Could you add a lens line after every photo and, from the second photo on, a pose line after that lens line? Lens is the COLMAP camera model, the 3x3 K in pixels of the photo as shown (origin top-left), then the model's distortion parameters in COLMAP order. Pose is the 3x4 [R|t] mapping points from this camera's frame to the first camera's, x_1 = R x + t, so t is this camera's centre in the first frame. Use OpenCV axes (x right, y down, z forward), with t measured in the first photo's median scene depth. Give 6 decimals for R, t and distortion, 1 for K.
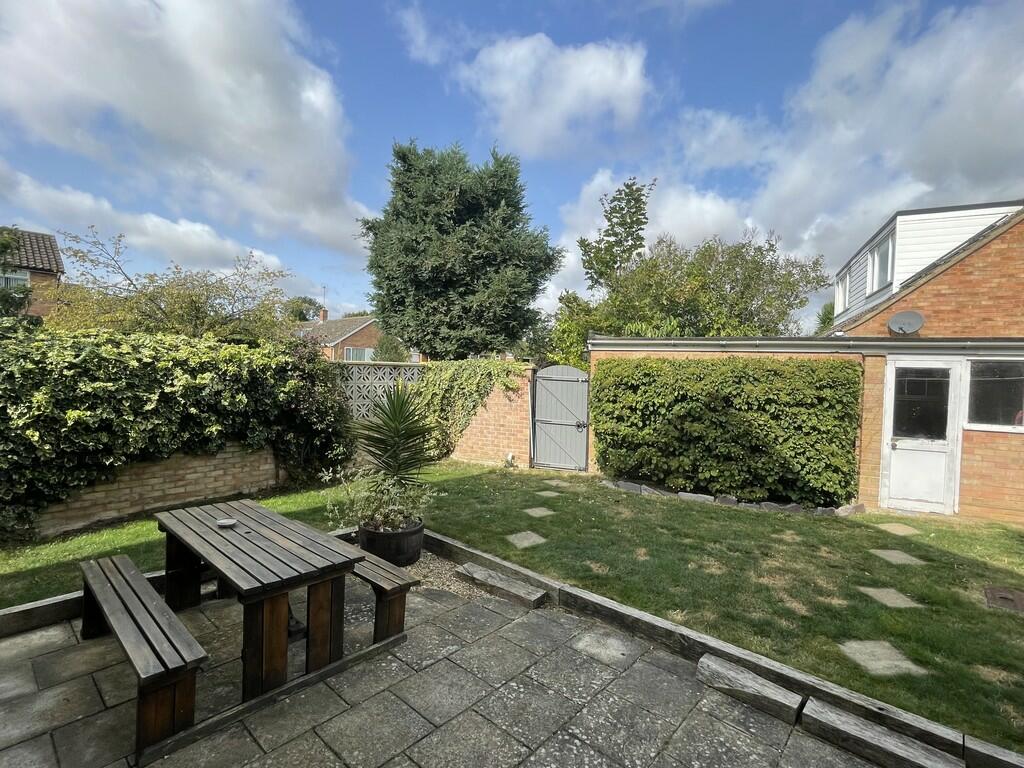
lens RADIAL K [[487.0, 0, 509.4], [0, 487.0, 382.3], [0, 0, 1]] dist [-0.006448, 0.005045]
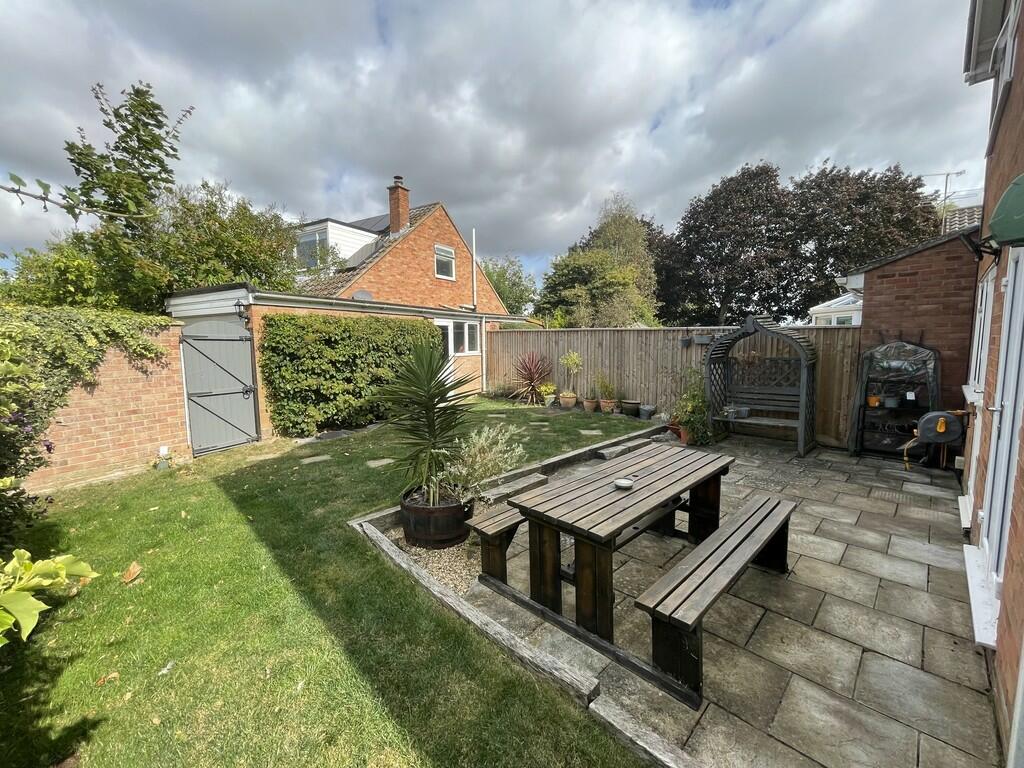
lens RADIAL K [[415.3, 0, 509.5], [0, 415.3, 387.0], [0, 0, 1]] dist [-0.002027, 0.001799]
pose [[0.073537, -0.137483, 0.987771, -0.722159], [0.039046, 0.990090, 0.134899, -0.000318], [-0.996528, 0.028649, 0.078176, 0.619925]]
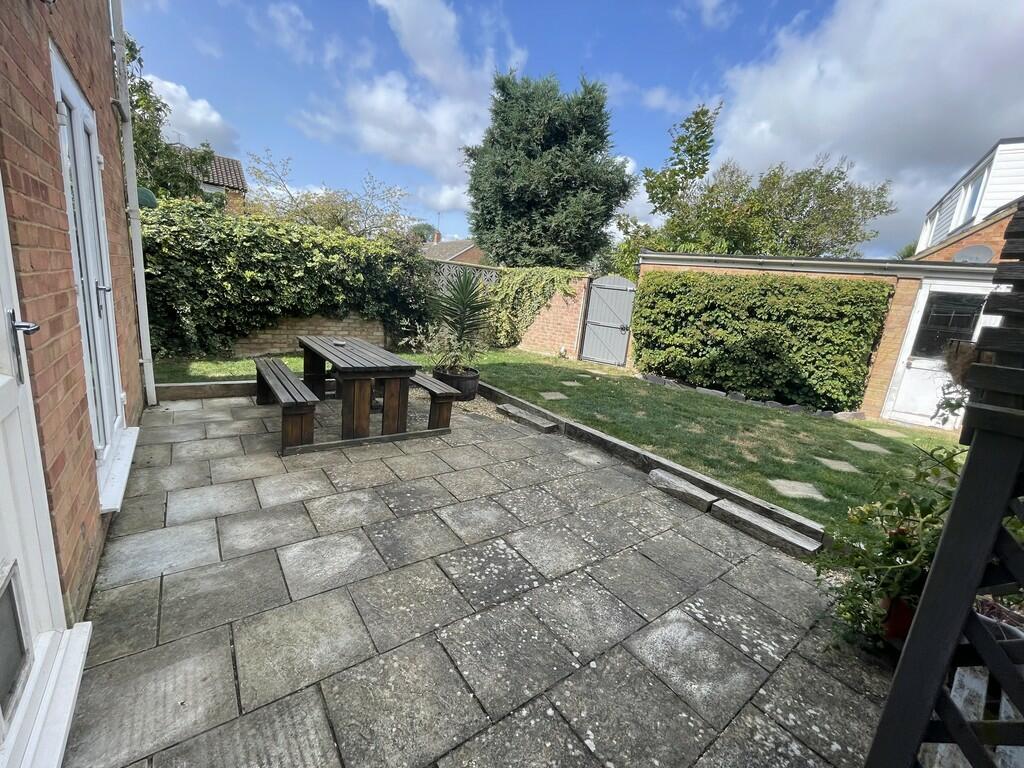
lens RADIAL K [[415.3, 0, 512.0], [0, 415.3, 380.7], [0, 0, 1]] dist [-0.002027, 0.001799]
pose [[0.978753, 0.108351, -0.174079, 0.090357], [-0.077102, 0.981152, 0.177190, 0.072932], [0.189997, -0.160003, 0.968659, -0.079786]]
